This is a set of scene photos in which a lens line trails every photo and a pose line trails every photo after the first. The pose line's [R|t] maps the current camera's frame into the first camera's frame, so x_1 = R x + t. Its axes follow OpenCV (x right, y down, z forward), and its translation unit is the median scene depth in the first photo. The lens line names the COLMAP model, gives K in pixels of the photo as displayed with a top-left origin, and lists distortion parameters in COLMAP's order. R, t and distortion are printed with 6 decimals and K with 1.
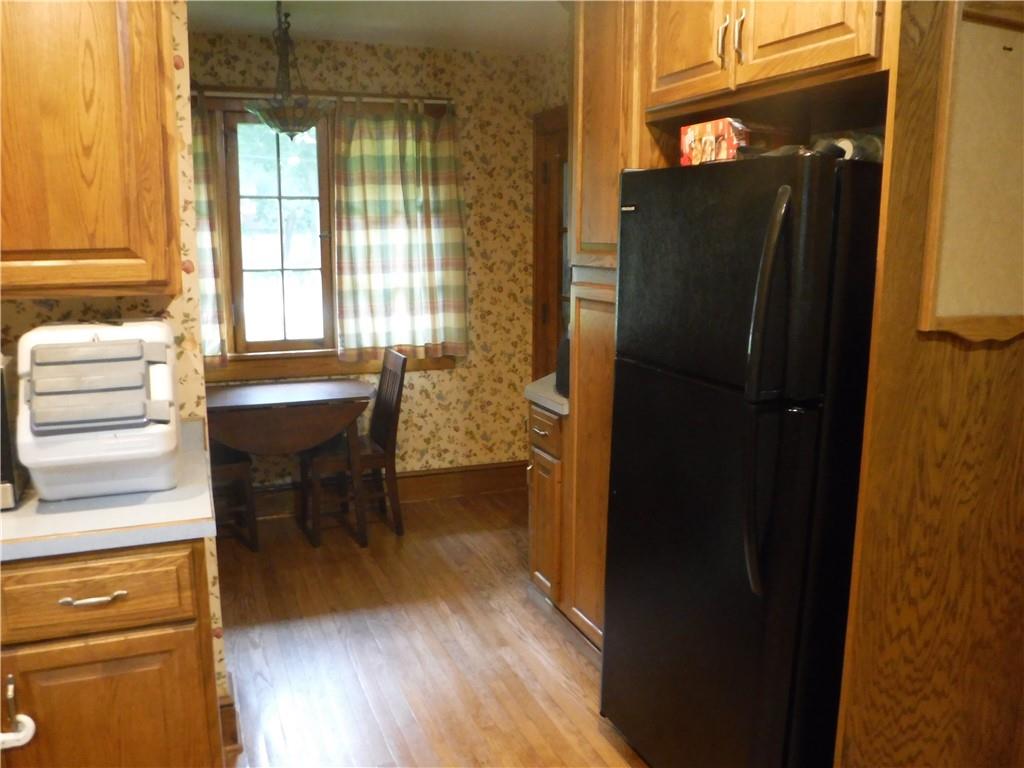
lens RADIAL K [[847.0, 0, 510.8], [0, 847.0, 384.6], [0, 0, 1]] dist [-0.099148, 0.040722]
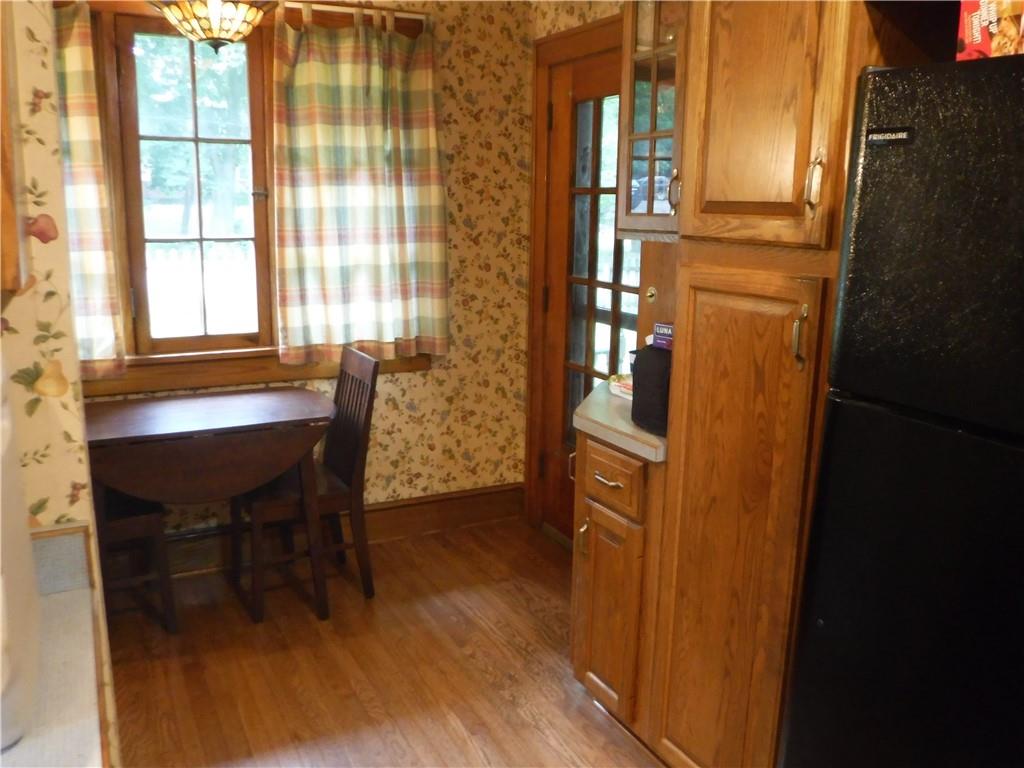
lens RADIAL K [[847.0, 0, 518.5], [0, 847.0, 389.4], [0, 0, 1]] dist [-0.099148, 0.040722]
pose [[0.992912, -0.008791, 0.118524, -0.084890], [0.004426, 0.999304, 0.037040, -0.032251], [-0.118767, -0.036252, 0.992260, 0.244560]]
